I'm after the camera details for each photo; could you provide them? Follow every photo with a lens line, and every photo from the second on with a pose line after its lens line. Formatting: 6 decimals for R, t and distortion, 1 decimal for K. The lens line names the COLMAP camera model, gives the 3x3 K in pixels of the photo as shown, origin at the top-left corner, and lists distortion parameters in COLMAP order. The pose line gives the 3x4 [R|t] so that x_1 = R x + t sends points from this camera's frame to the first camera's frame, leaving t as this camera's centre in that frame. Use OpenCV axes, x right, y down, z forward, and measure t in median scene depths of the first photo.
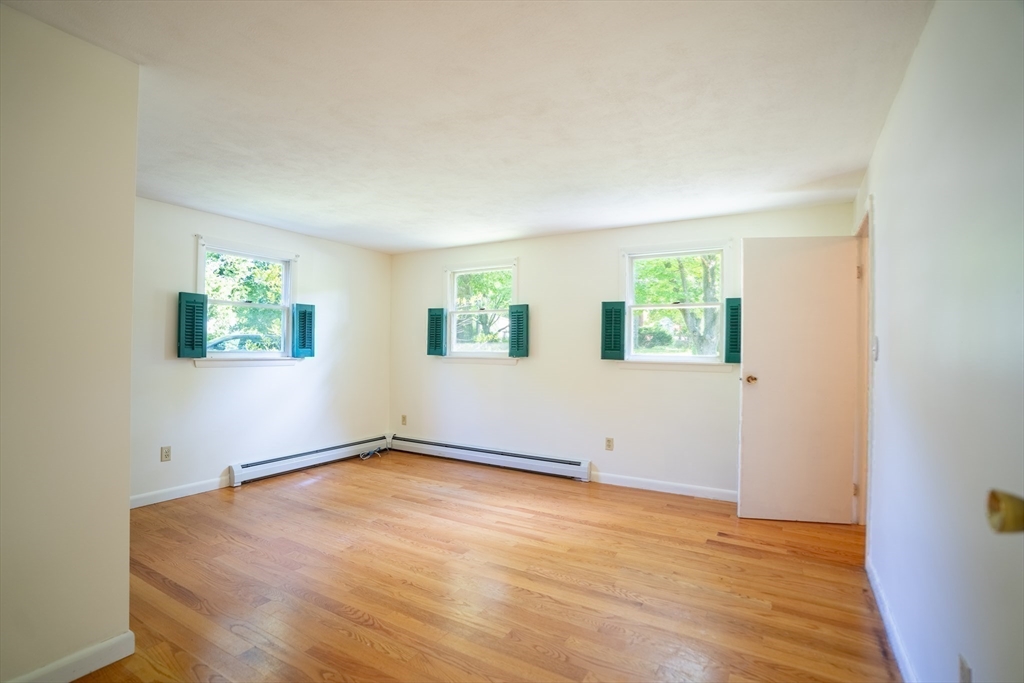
lens RADIAL K [[476.9, 0, 512.0], [0, 476.9, 341.5], [0, 0, 1]] dist [-0.068392, 0.023360]
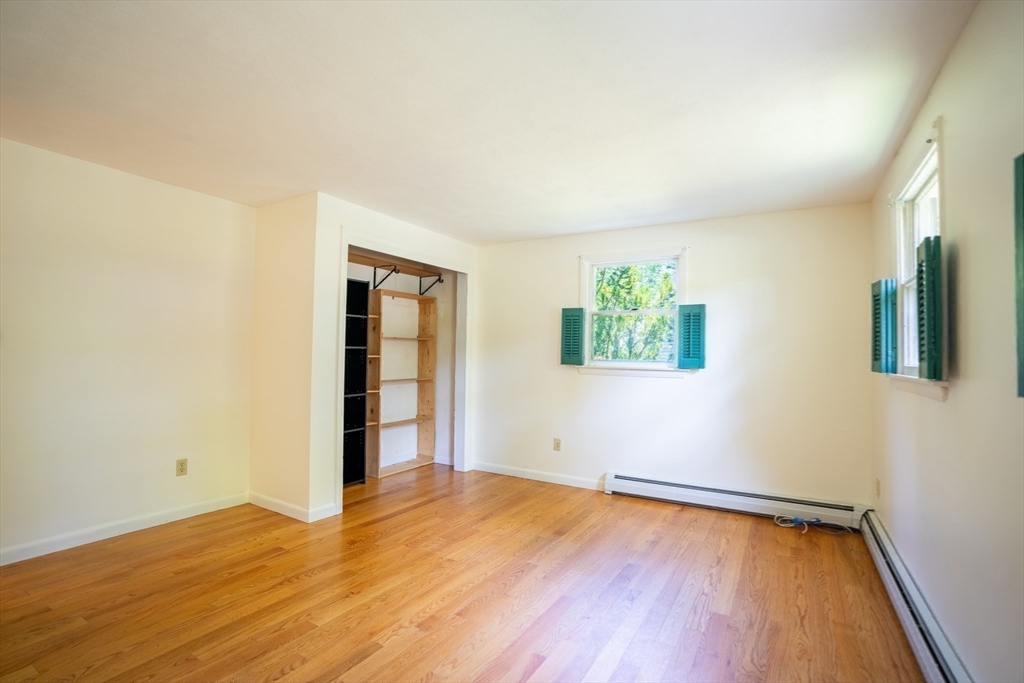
lens RADIAL K [[476.9, 0, 512.0], [0, 476.9, 341.5], [0, 0, 1]] dist [-0.068392, 0.023360]
pose [[-0.001495, -0.036992, -0.999314, 0.447954], [-0.003862, 0.999308, -0.036986, 0.020410], [0.999991, 0.003805, -0.001637, 0.800359]]
